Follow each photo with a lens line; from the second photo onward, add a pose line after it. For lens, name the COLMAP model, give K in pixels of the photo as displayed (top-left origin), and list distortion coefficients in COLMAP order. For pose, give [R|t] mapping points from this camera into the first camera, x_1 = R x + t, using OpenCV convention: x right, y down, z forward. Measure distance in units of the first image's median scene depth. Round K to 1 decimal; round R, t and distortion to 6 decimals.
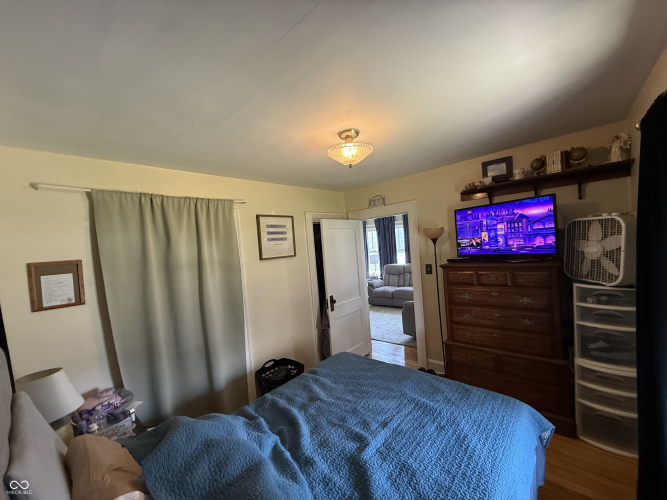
lens RADIAL K [[265.5, 0, 335.8], [0, 265.5, 247.3], [0, 0, 1]] dist [-0.001113, 0.000131]
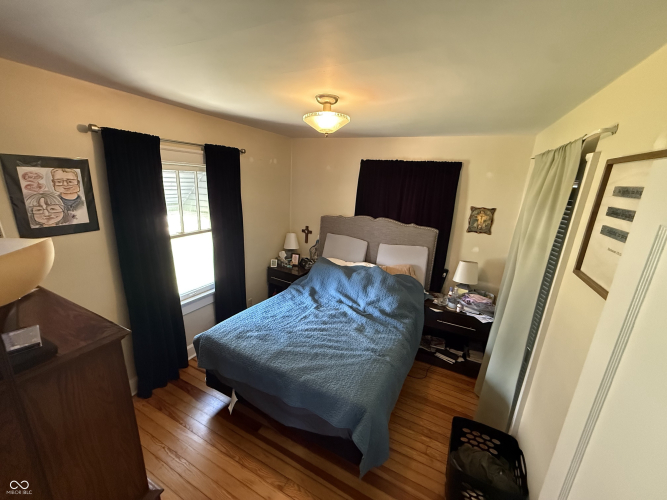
lens RADIAL K [[265.5, 0, 330.7], [0, 265.5, 251.5], [0, 0, 1]] dist [-0.001113, 0.000131]
pose [[-0.967577, 0.099906, -0.231976, 0.323926], [0.028003, 0.955214, 0.294587, -0.199296], [0.251018, 0.278540, -0.927041, 2.124089]]
